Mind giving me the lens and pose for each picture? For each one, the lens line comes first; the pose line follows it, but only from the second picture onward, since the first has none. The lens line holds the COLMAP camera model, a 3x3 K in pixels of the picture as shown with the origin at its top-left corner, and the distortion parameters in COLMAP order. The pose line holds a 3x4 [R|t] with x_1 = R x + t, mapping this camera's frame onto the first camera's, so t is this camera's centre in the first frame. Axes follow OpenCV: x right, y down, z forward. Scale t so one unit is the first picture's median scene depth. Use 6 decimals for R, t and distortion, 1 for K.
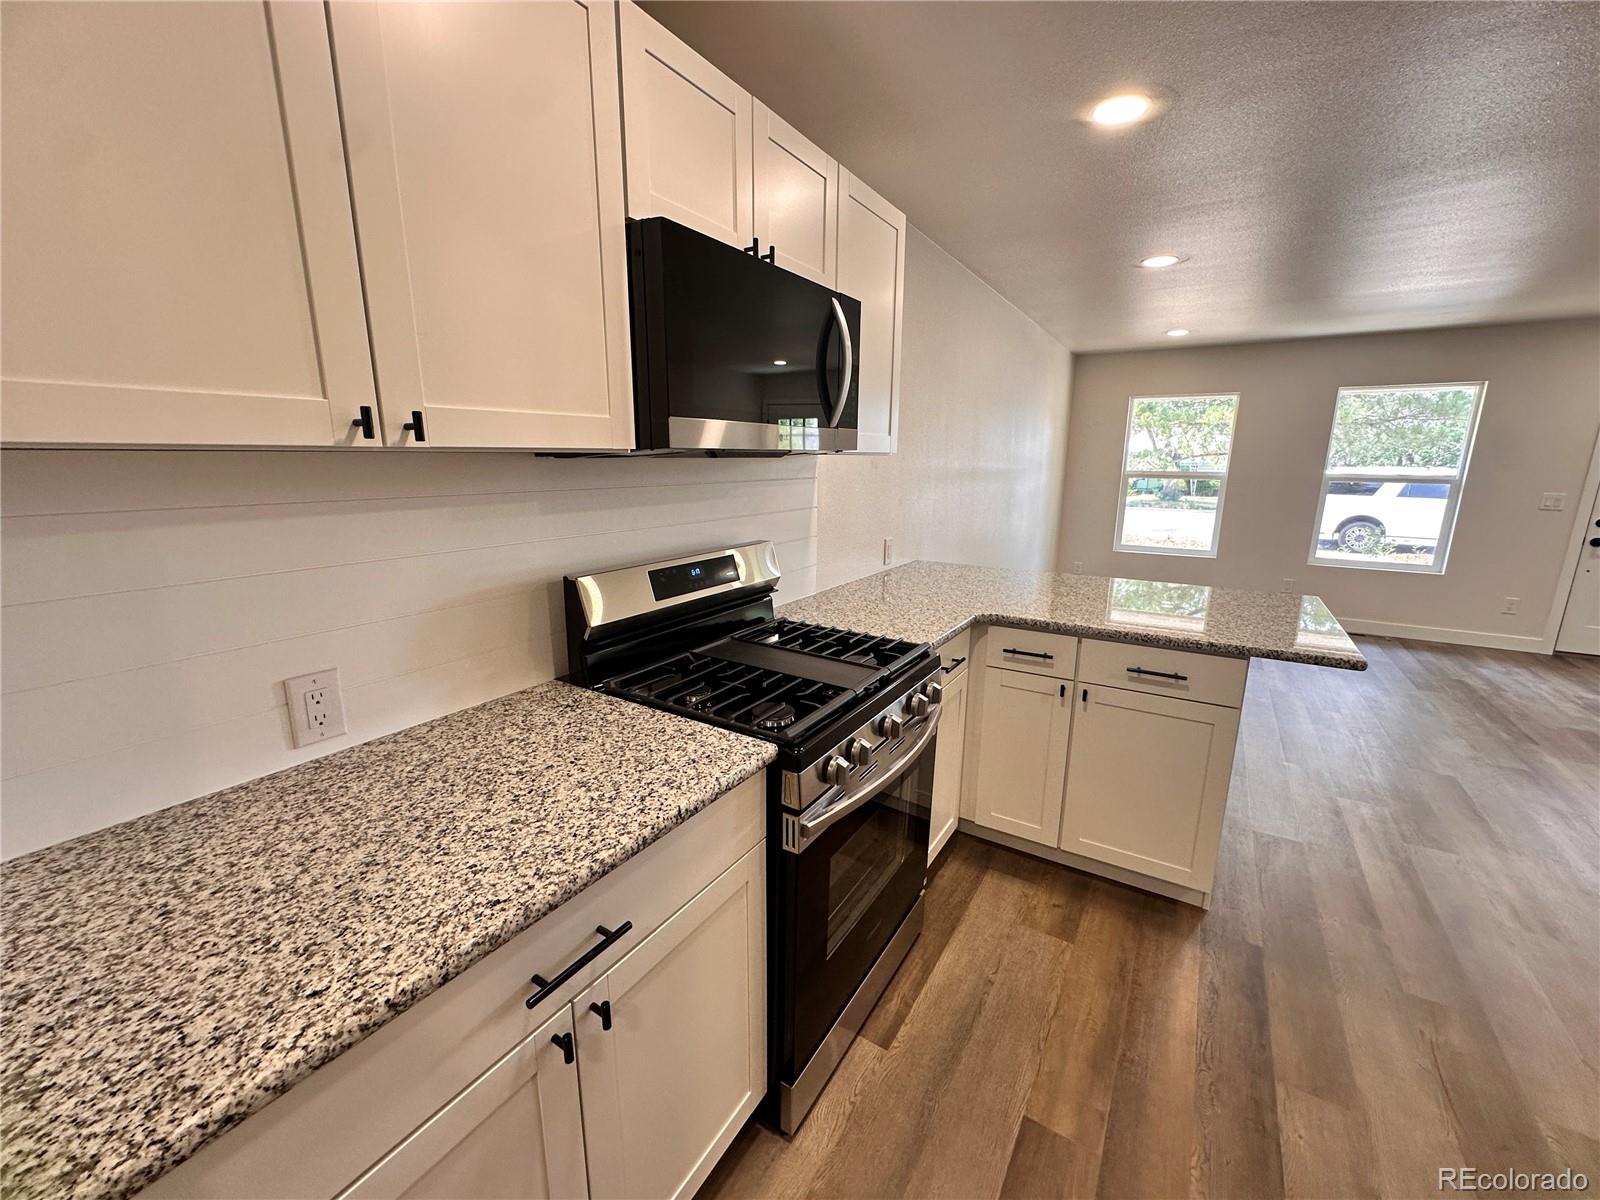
lens RADIAL K [[638.0, 0, 802.2], [0, 638.0, 601.3], [0, 0, 1]] dist [-0.001991, -0.000359]
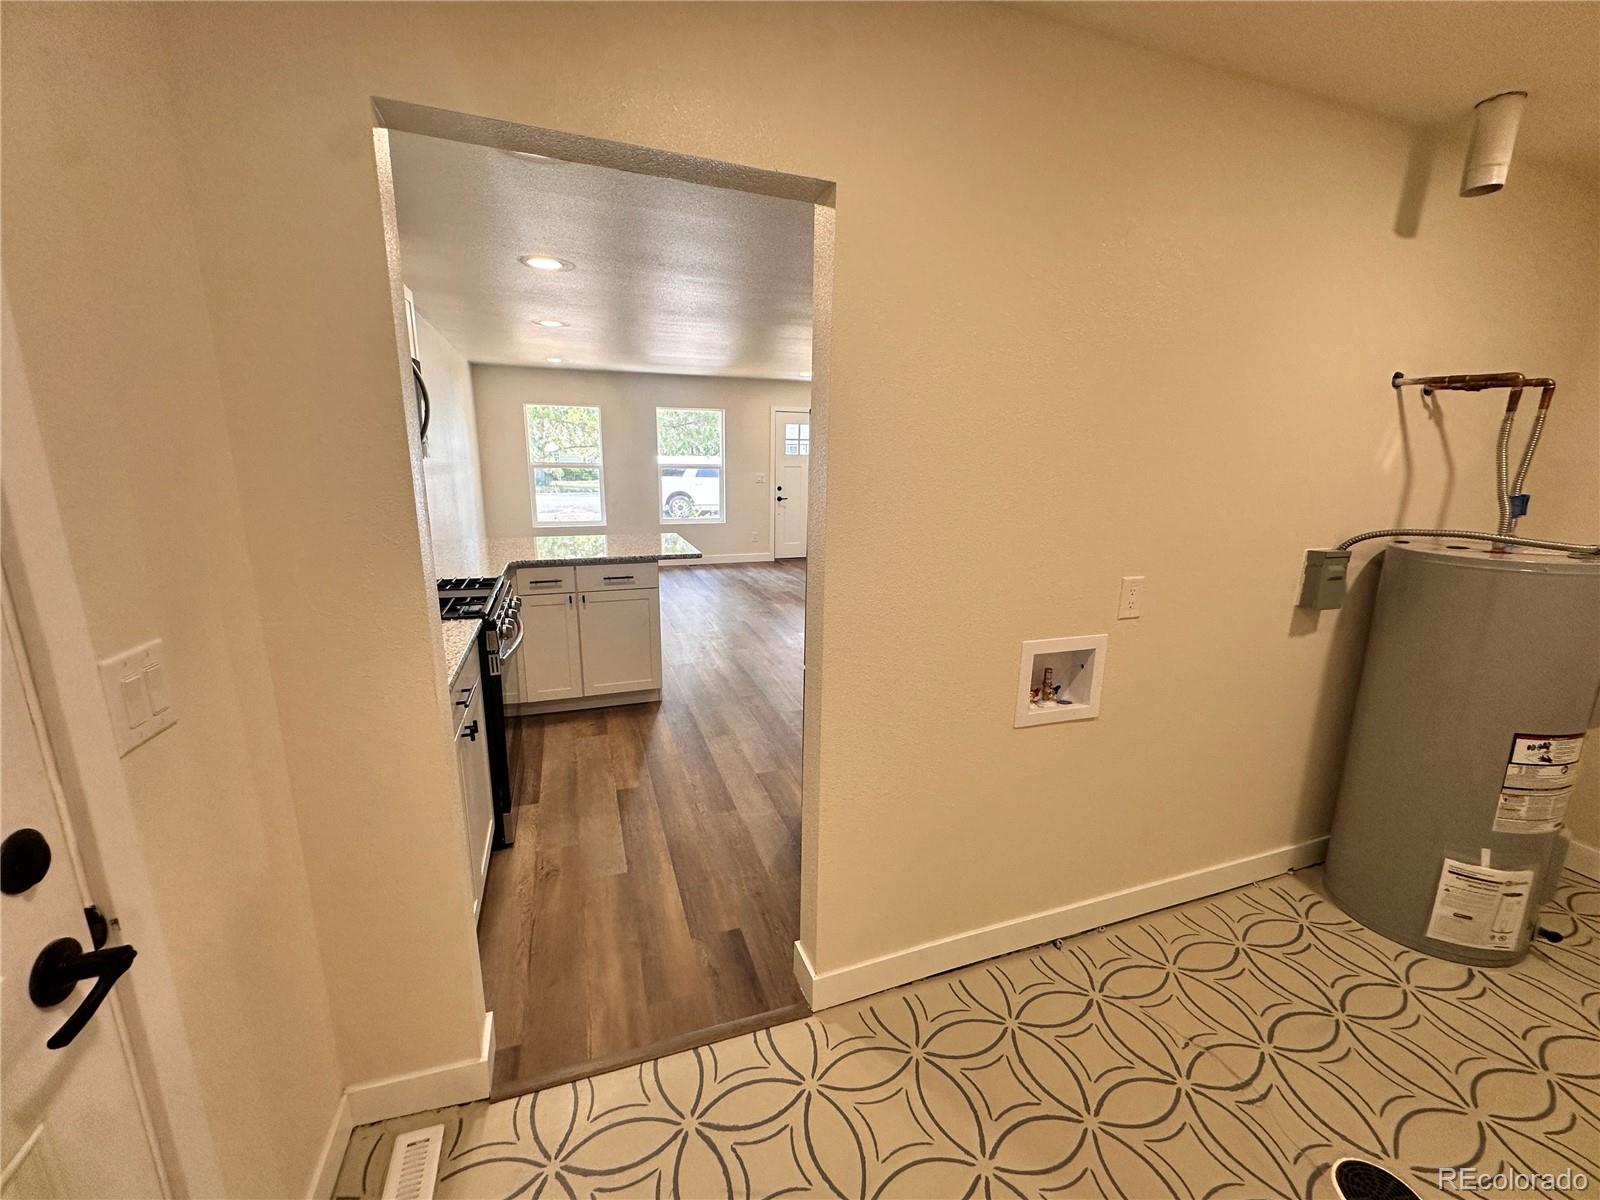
lens RADIAL K [[638.0, 0, 802.2], [0, 638.0, 601.3], [0, 0, 1]] dist [-0.001991, -0.000359]
pose [[0.614583, -0.174151, 0.769389, -0.264453], [0.159128, 0.982646, 0.095312, 0.042572], [-0.772636, 0.063854, 0.631630, -0.275861]]
